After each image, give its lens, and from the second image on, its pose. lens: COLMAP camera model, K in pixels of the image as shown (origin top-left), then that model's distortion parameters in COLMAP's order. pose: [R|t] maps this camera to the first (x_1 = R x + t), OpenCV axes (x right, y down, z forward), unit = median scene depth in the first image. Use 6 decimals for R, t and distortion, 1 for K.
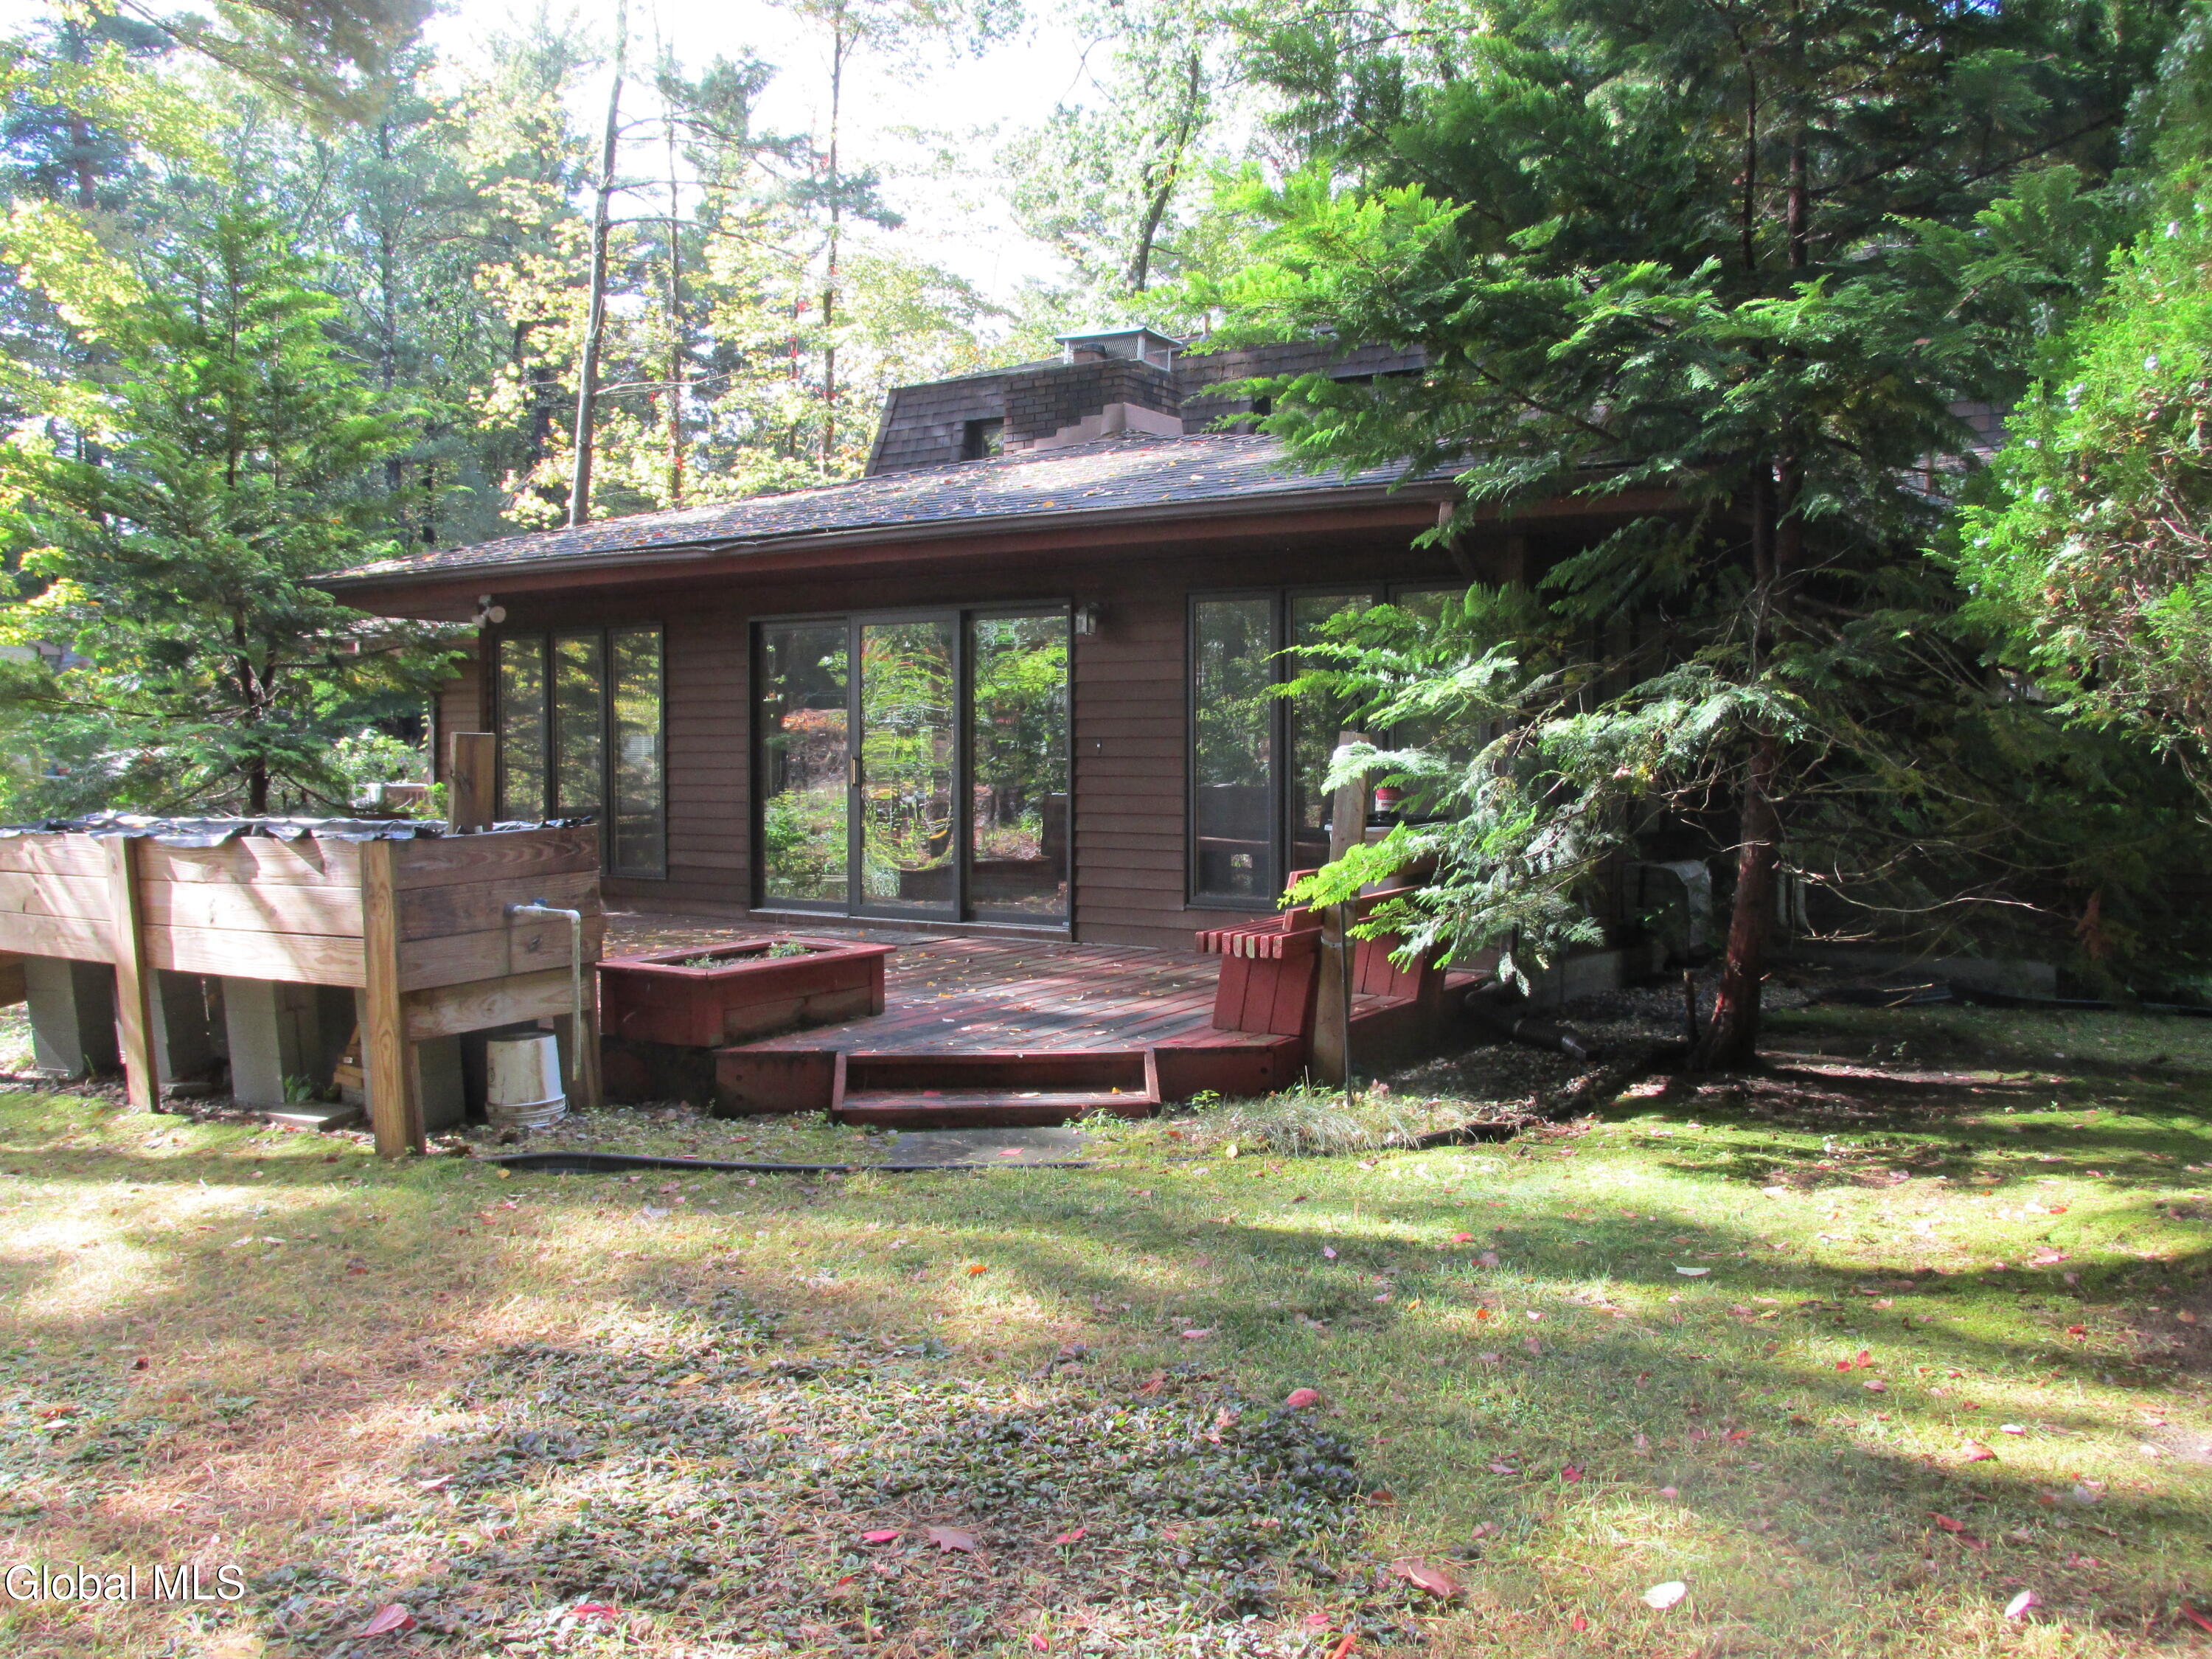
lens RADIAL K [[1832.1, 0, 1106.0], [0, 1832.1, 829.5], [0, 0, 1]] dist [-0.090160, 0.129075]
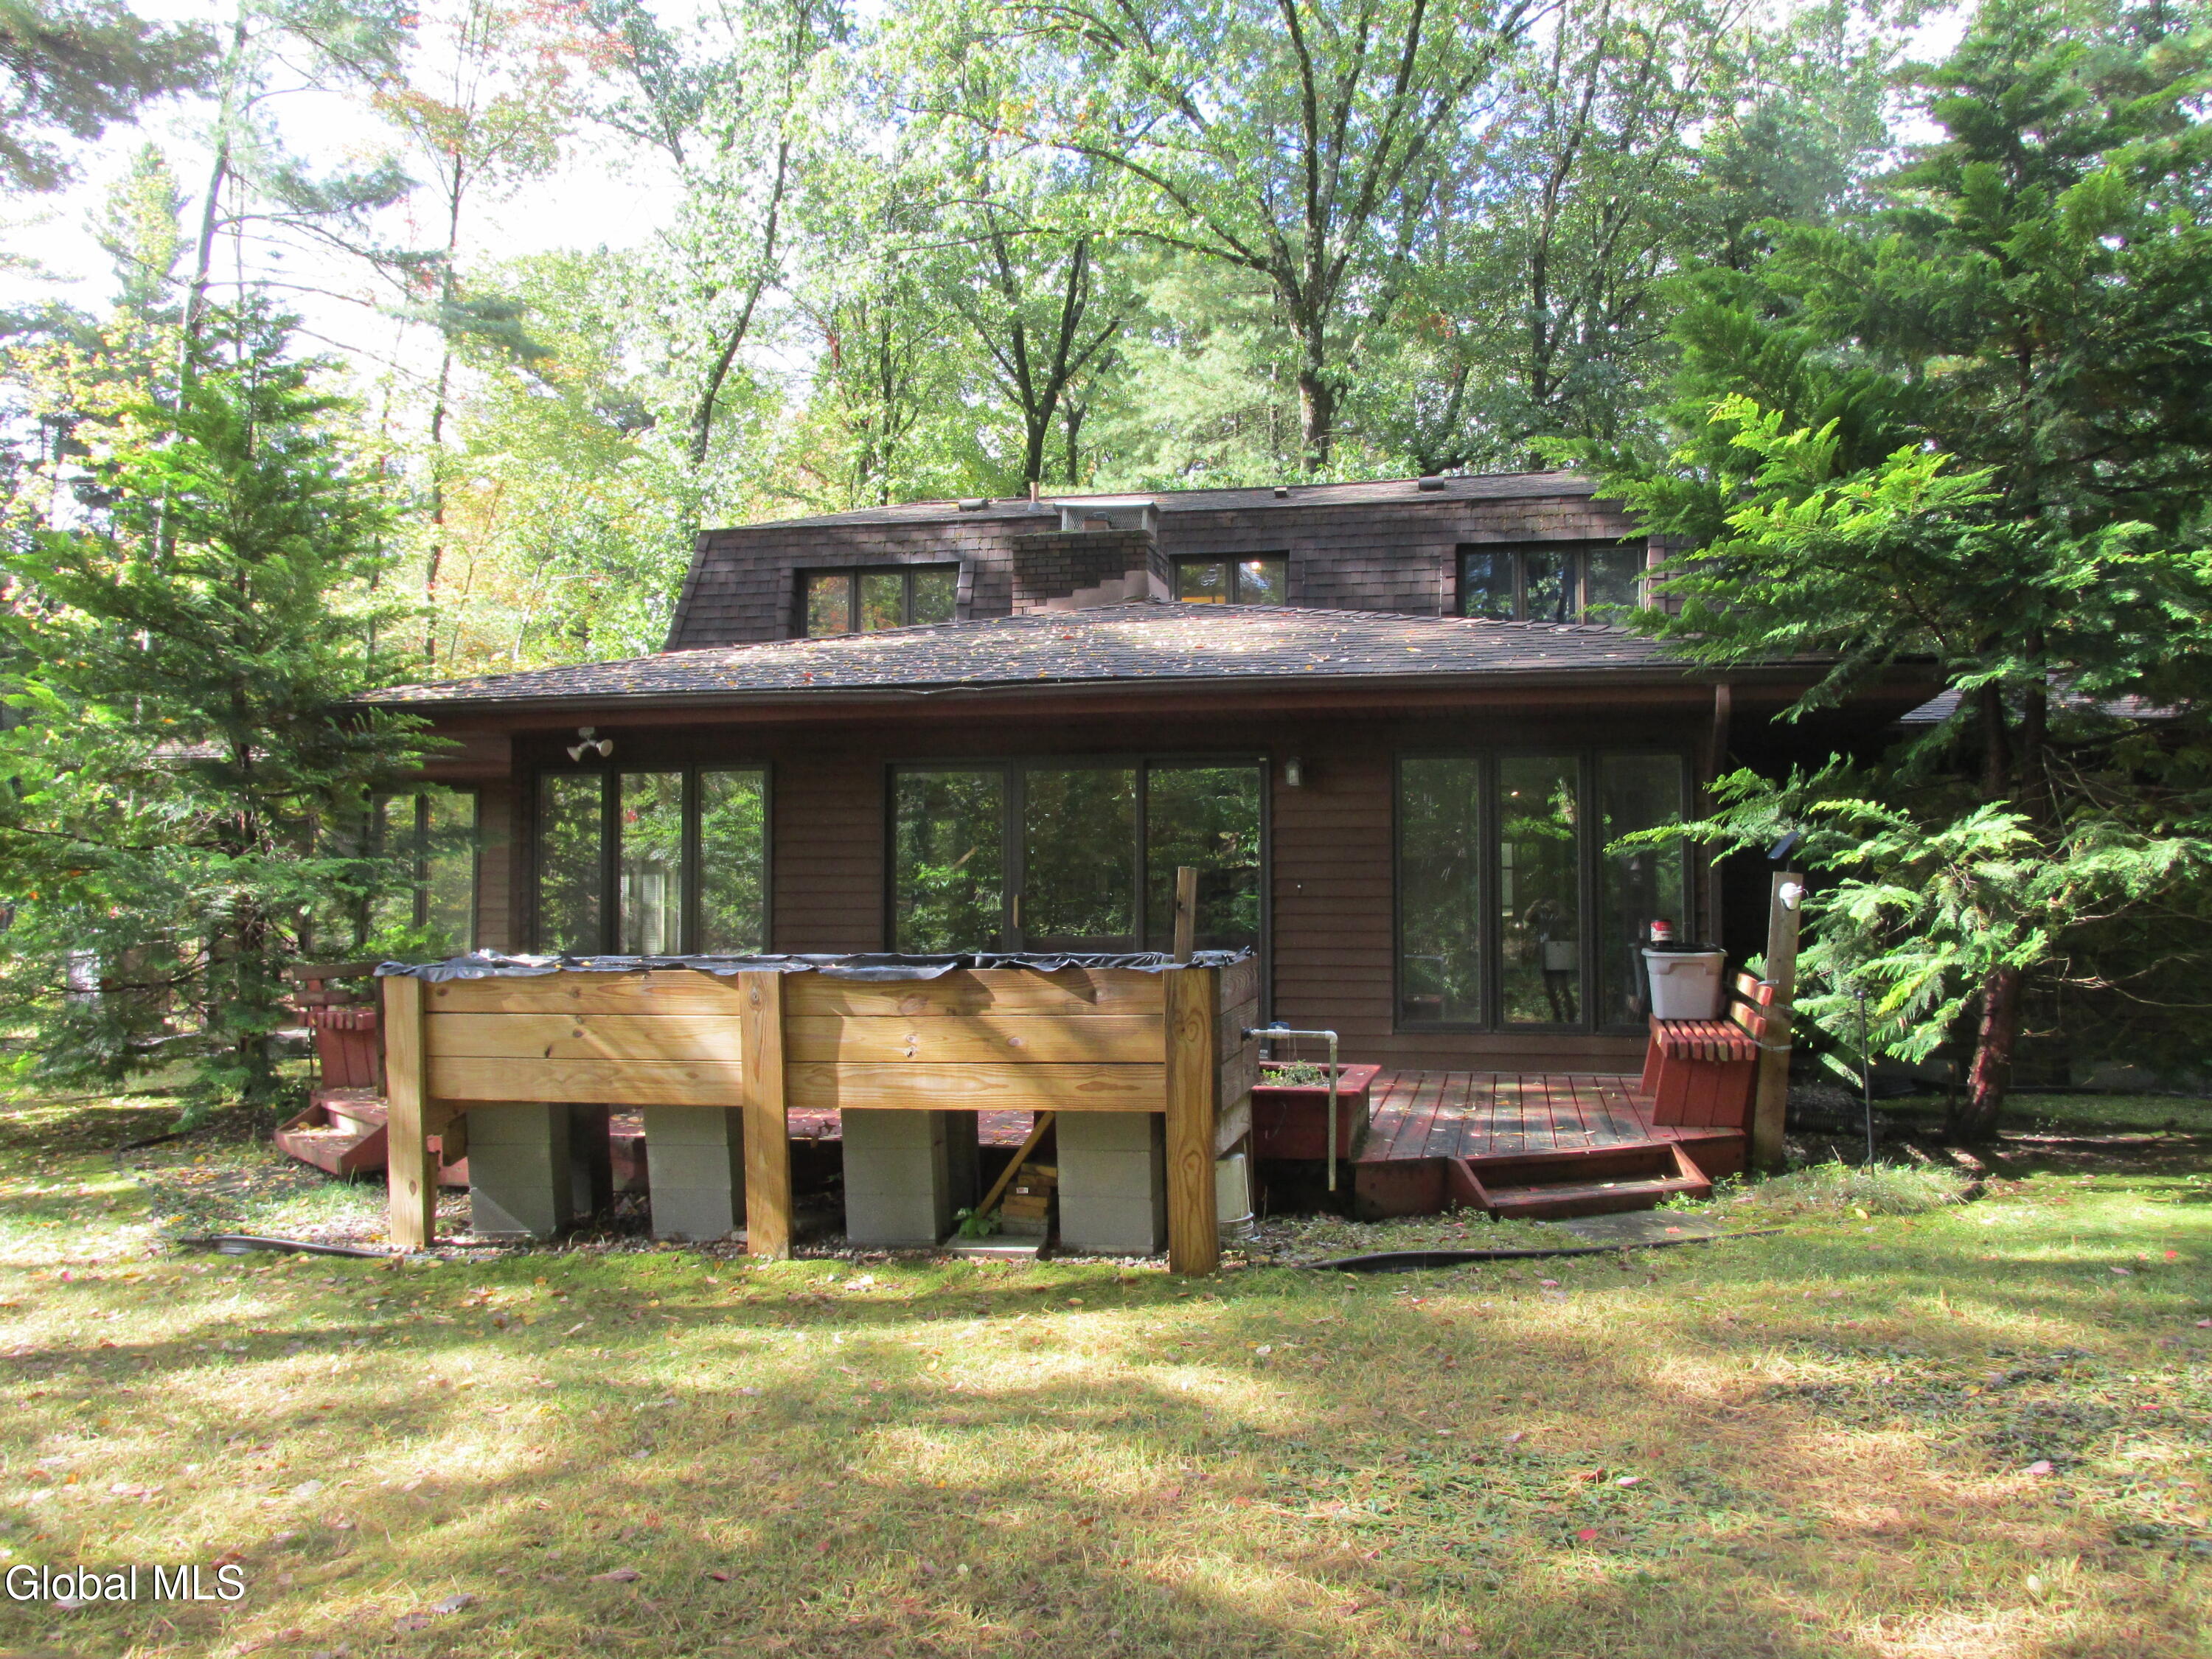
lens RADIAL K [[1832.1, 0, 1106.0], [0, 1832.1, 829.5], [0, 0, 1]] dist [-0.090160, 0.129075]
pose [[0.936446, 0.015452, 0.350472, -0.695811], [0.013794, 0.996635, -0.080798, 0.009459], [-0.350541, 0.080497, 0.933081, 0.024033]]
